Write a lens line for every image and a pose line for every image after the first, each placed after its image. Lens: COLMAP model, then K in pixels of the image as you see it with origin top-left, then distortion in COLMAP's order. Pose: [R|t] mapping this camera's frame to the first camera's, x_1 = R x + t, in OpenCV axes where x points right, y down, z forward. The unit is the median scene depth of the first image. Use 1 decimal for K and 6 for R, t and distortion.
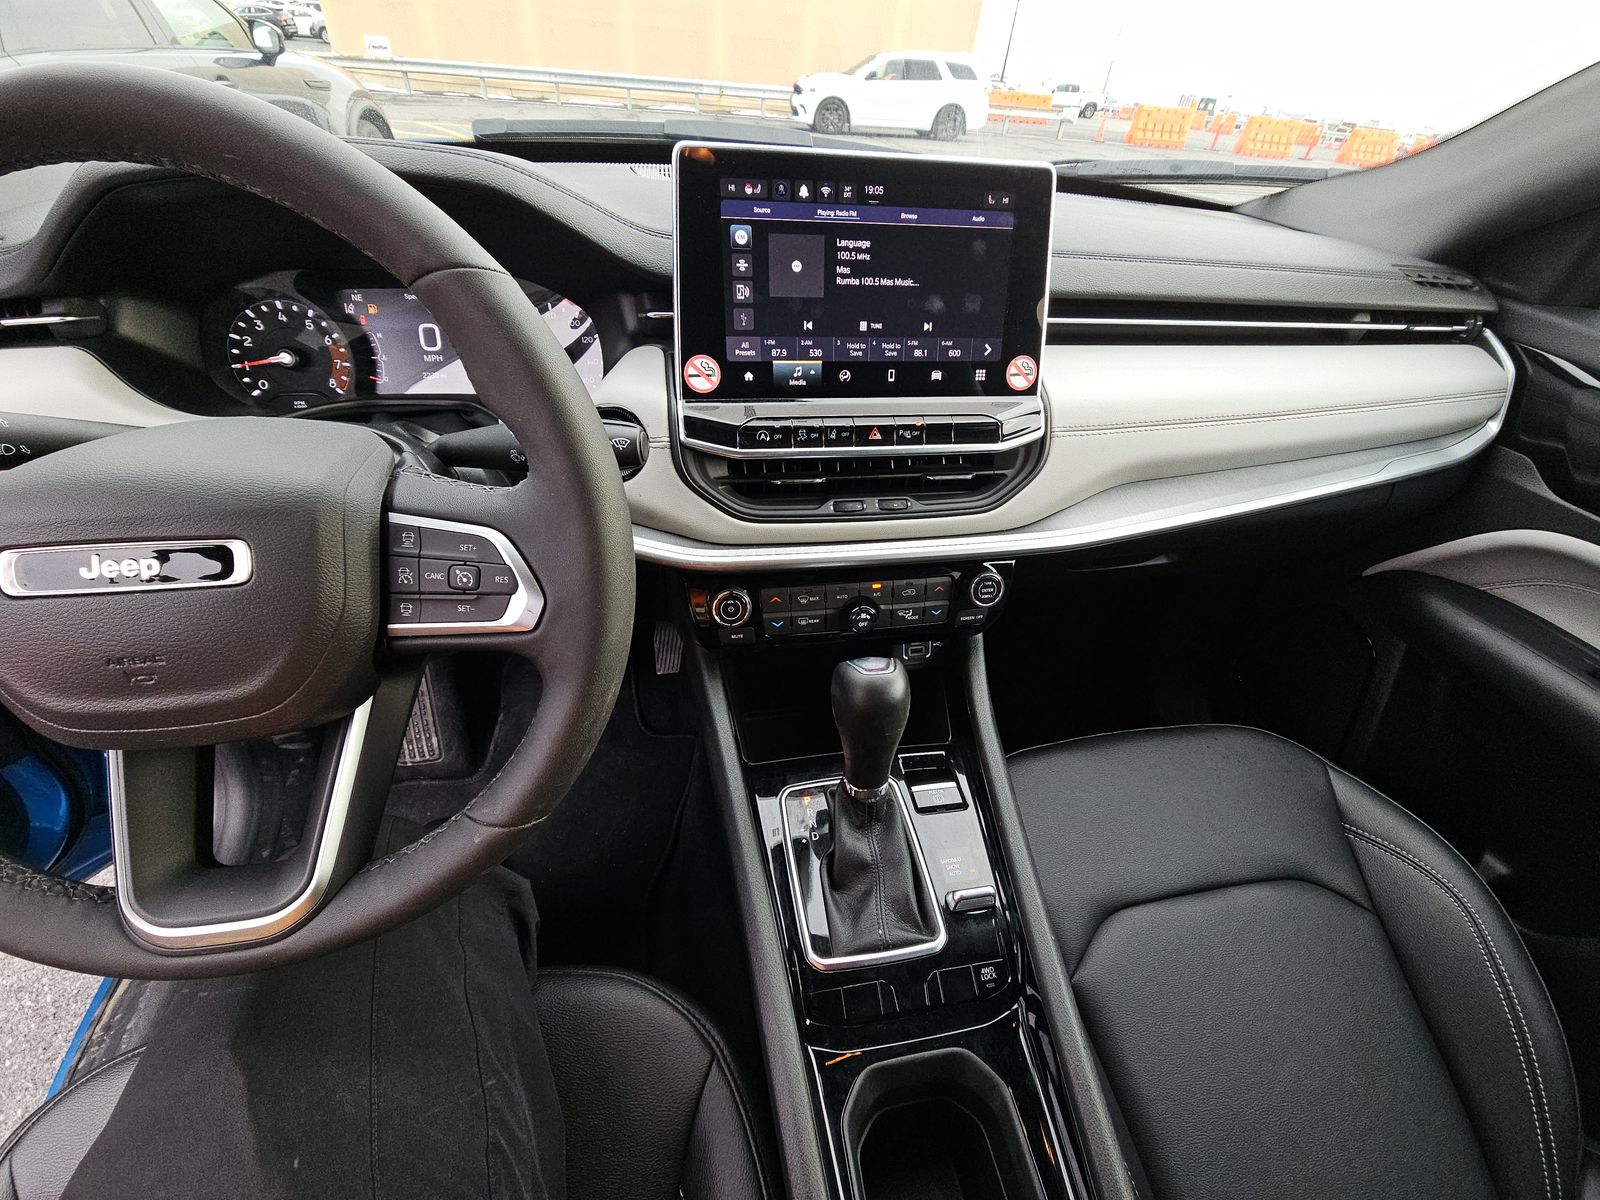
lens RADIAL K [[646.6, 0, 795.8], [0, 646.6, 600.2], [0, 0, 1]] dist [0.005167, -0.005851]
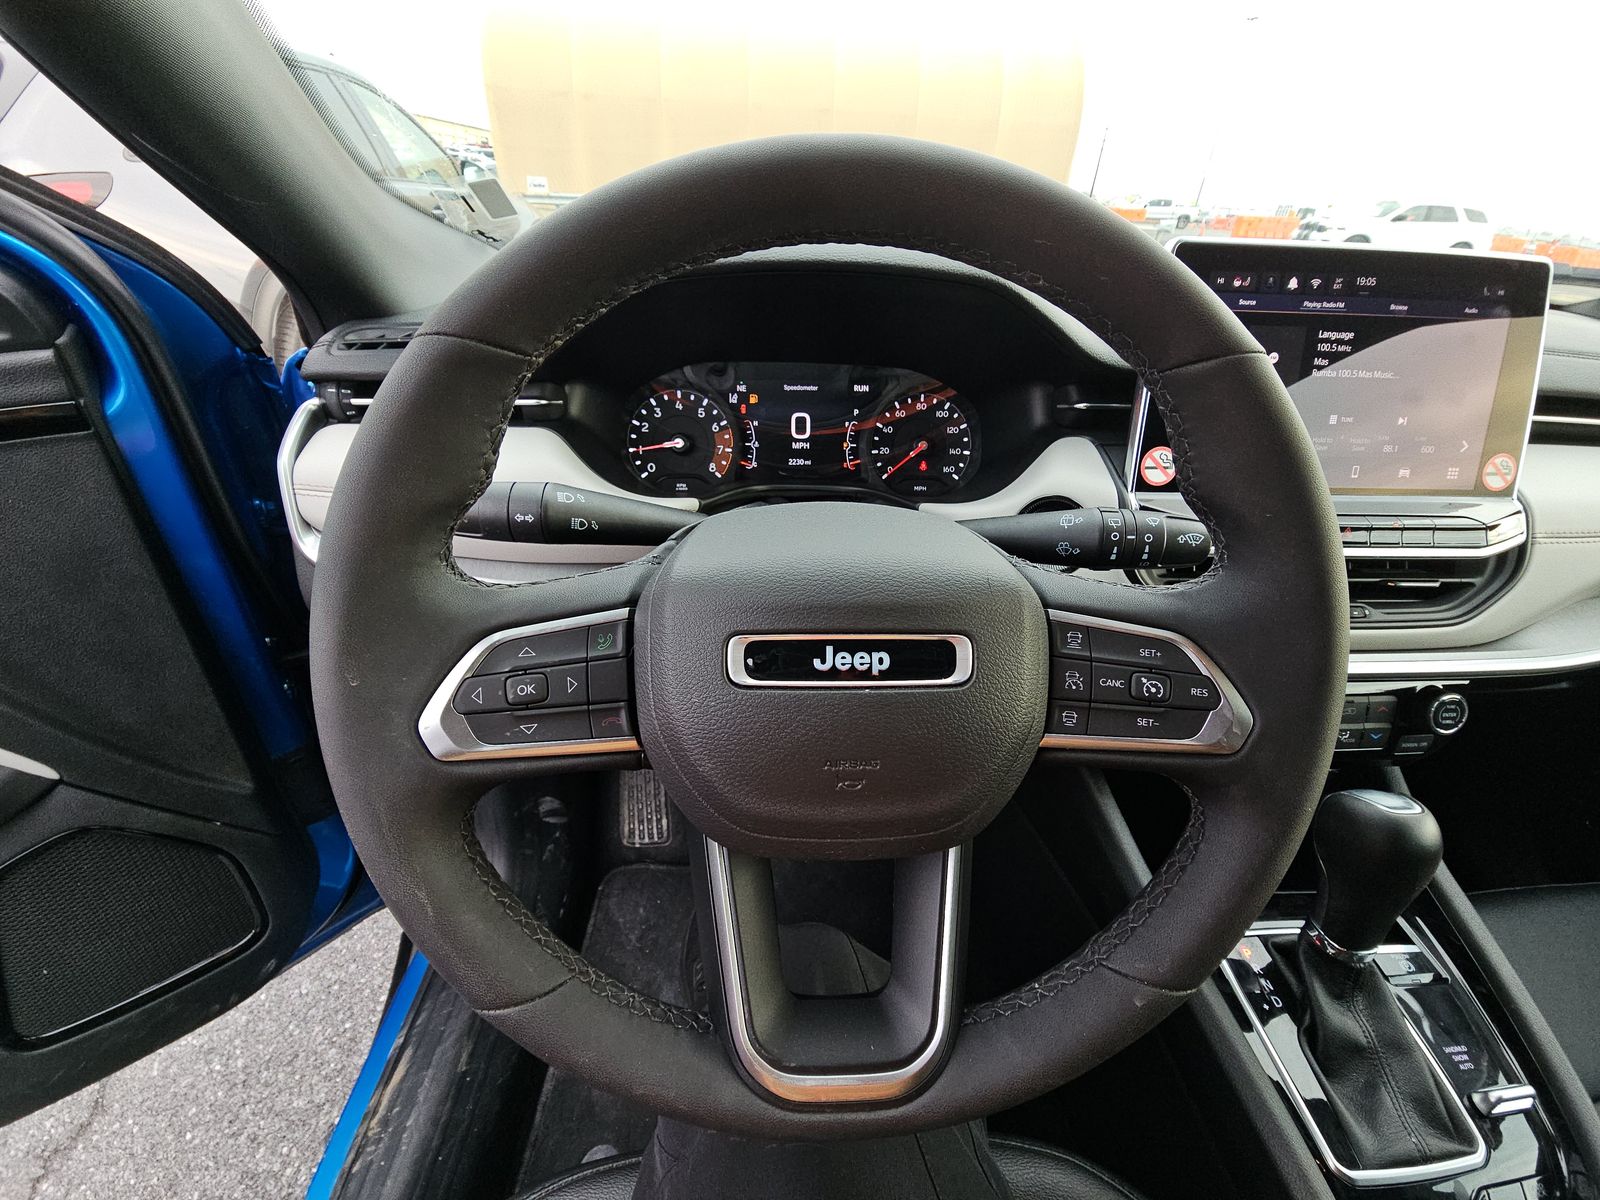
lens RADIAL K [[646.6, 0, 796.3], [0, 646.6, 602.9], [0, 0, 1]] dist [0.005167, -0.005851]
pose [[0.992161, 0.044338, -0.116832, -0.495701], [-0.058622, 0.990821, -0.121809, -0.007147], [0.110359, 0.127704, 0.985653, 0.036987]]
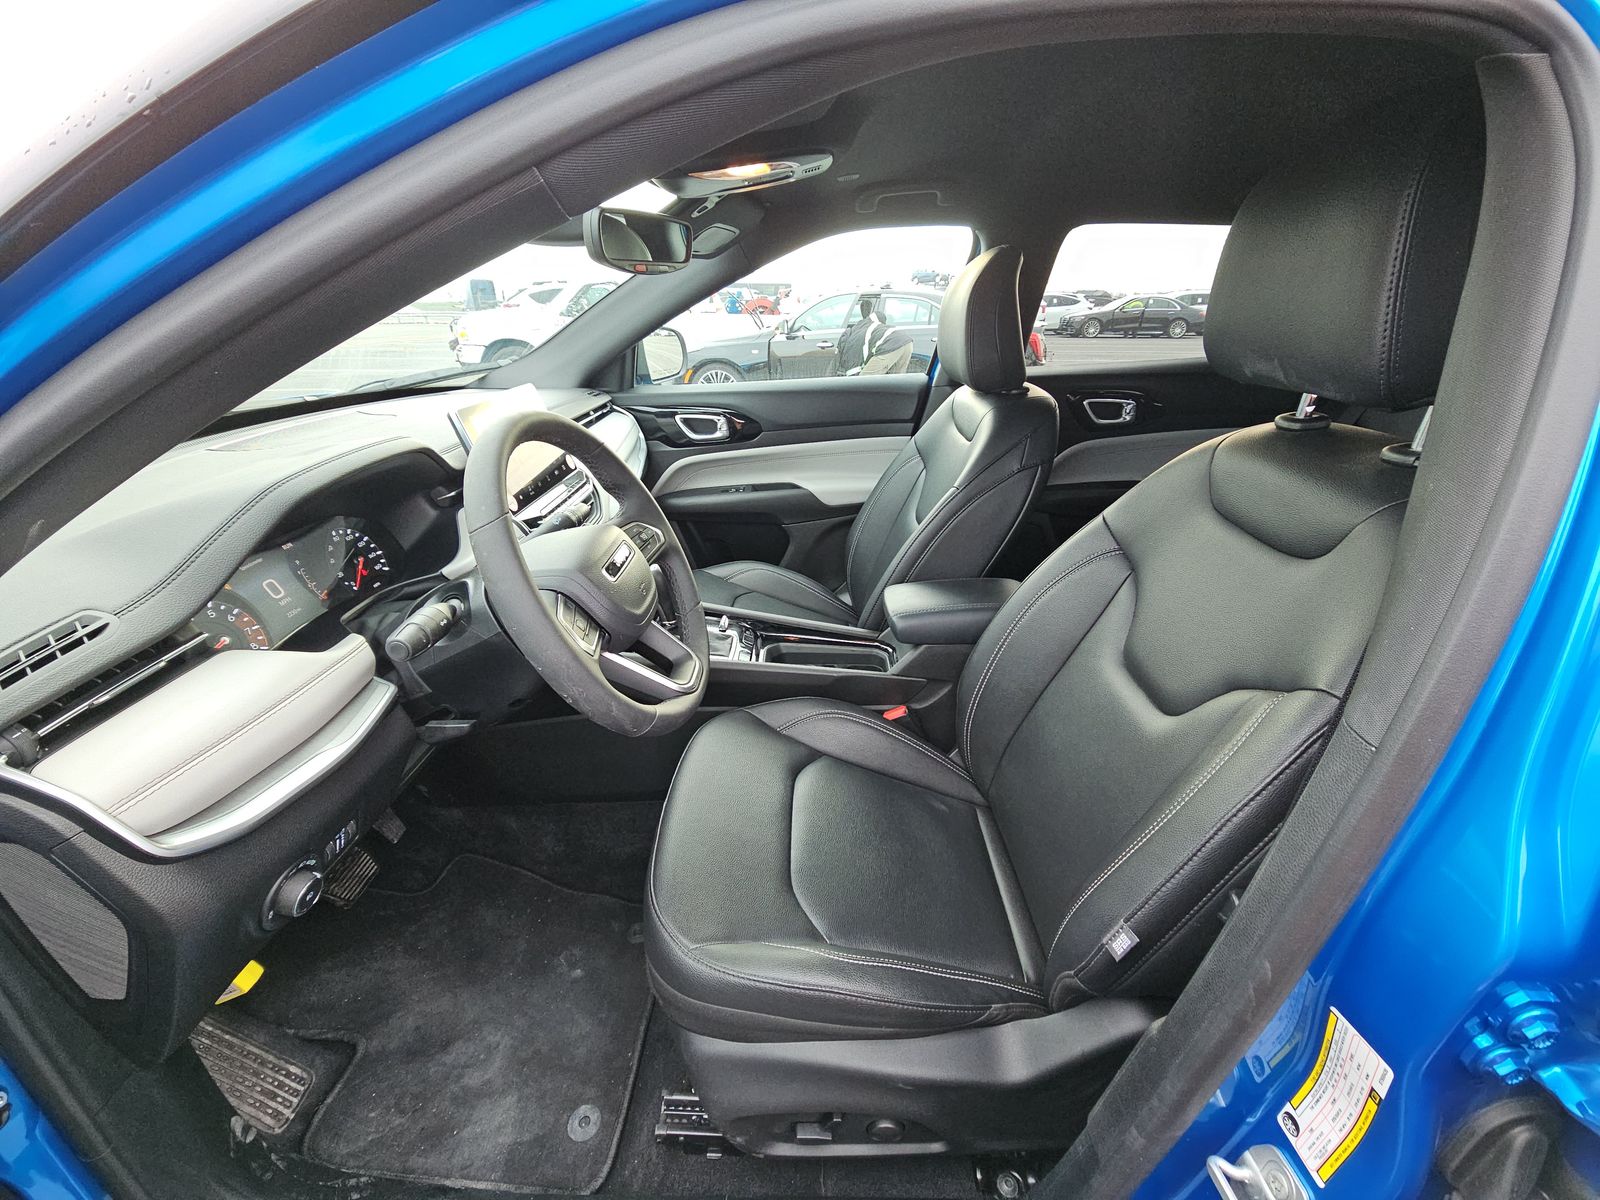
lens RADIAL K [[646.6, 0, 796.6], [0, 646.6, 599.4], [0, 0, 1]] dist [0.005167, -0.005851]
pose [[0.195076, -0.472878, 0.859263, -1.647237], [0.627536, 0.733472, 0.261184, -0.088973], [-0.753753, 0.488267, 0.439831, -0.360830]]
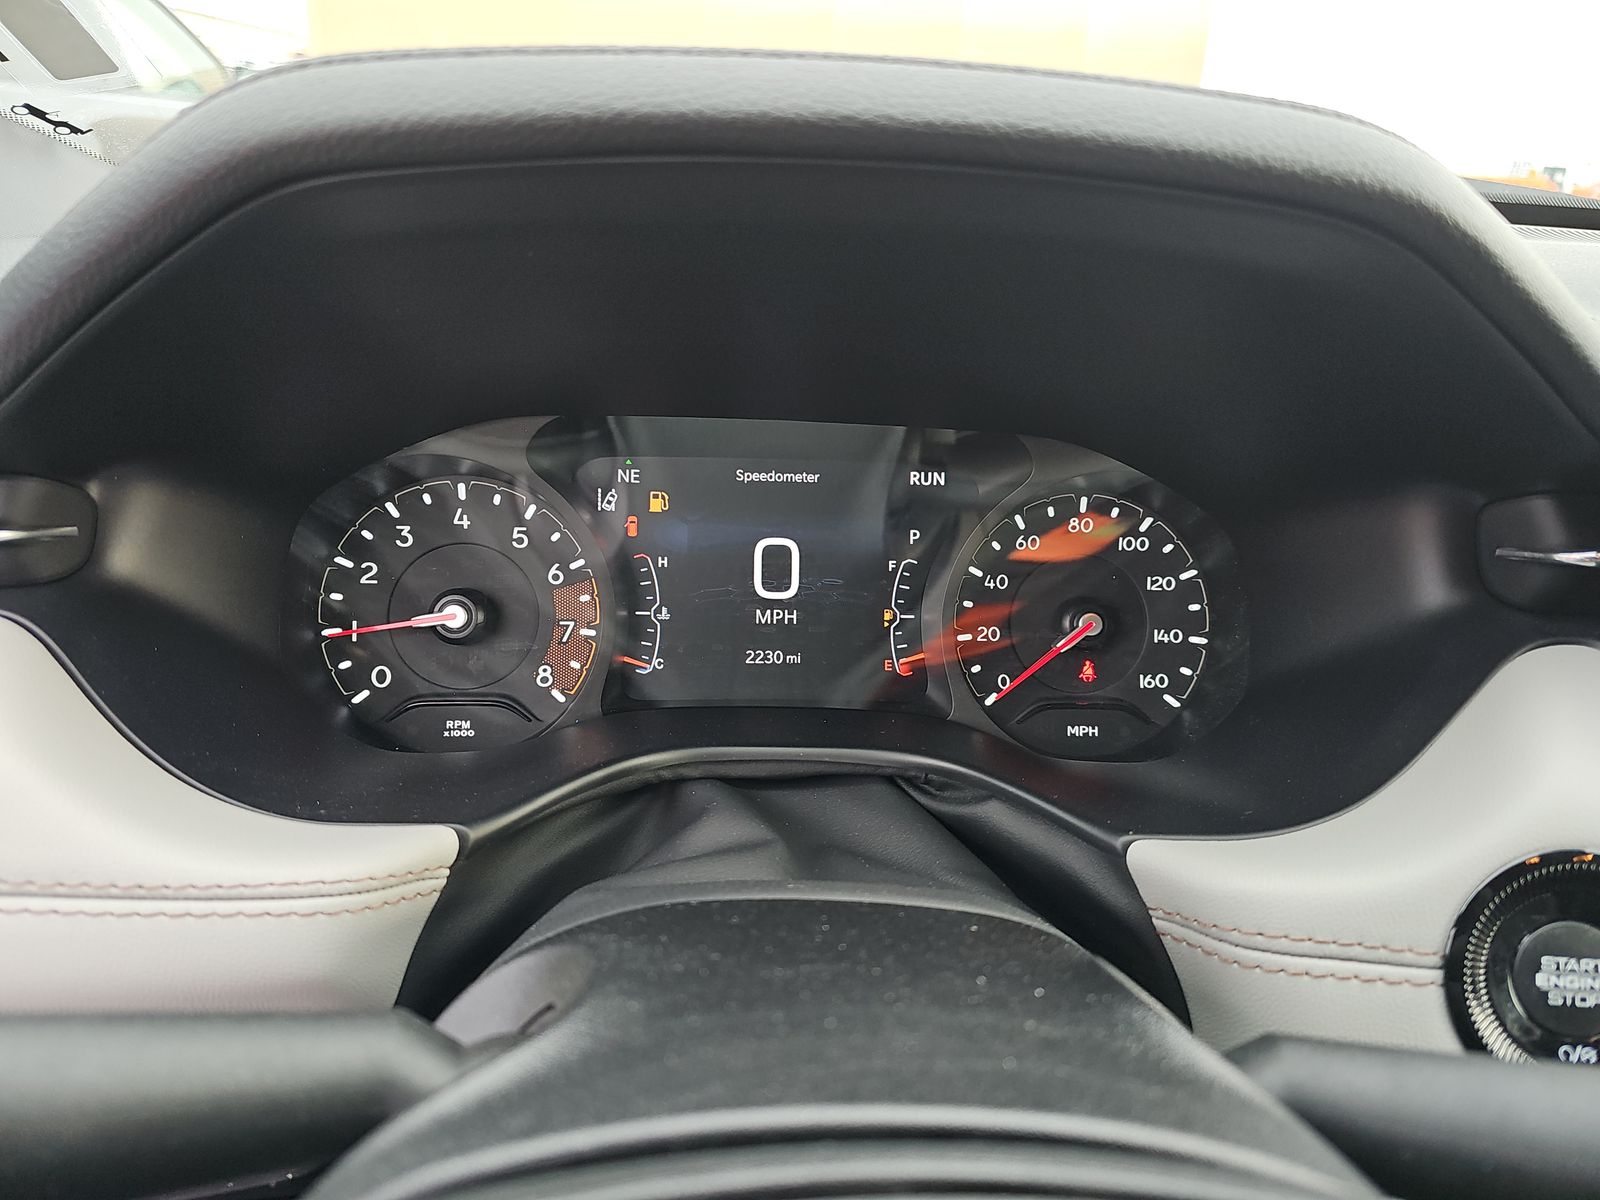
lens RADIAL K [[1068.1, 0, 796.1], [0, 1068.1, 596.3], [0, 0, 1]] dist [0.019772, -0.016077]
pose [[0.994189, 0.034637, -0.101921, -0.544571], [-0.061795, 0.958911, -0.276895, -0.231311], [0.088142, 0.281585, 0.955480, 0.415701]]
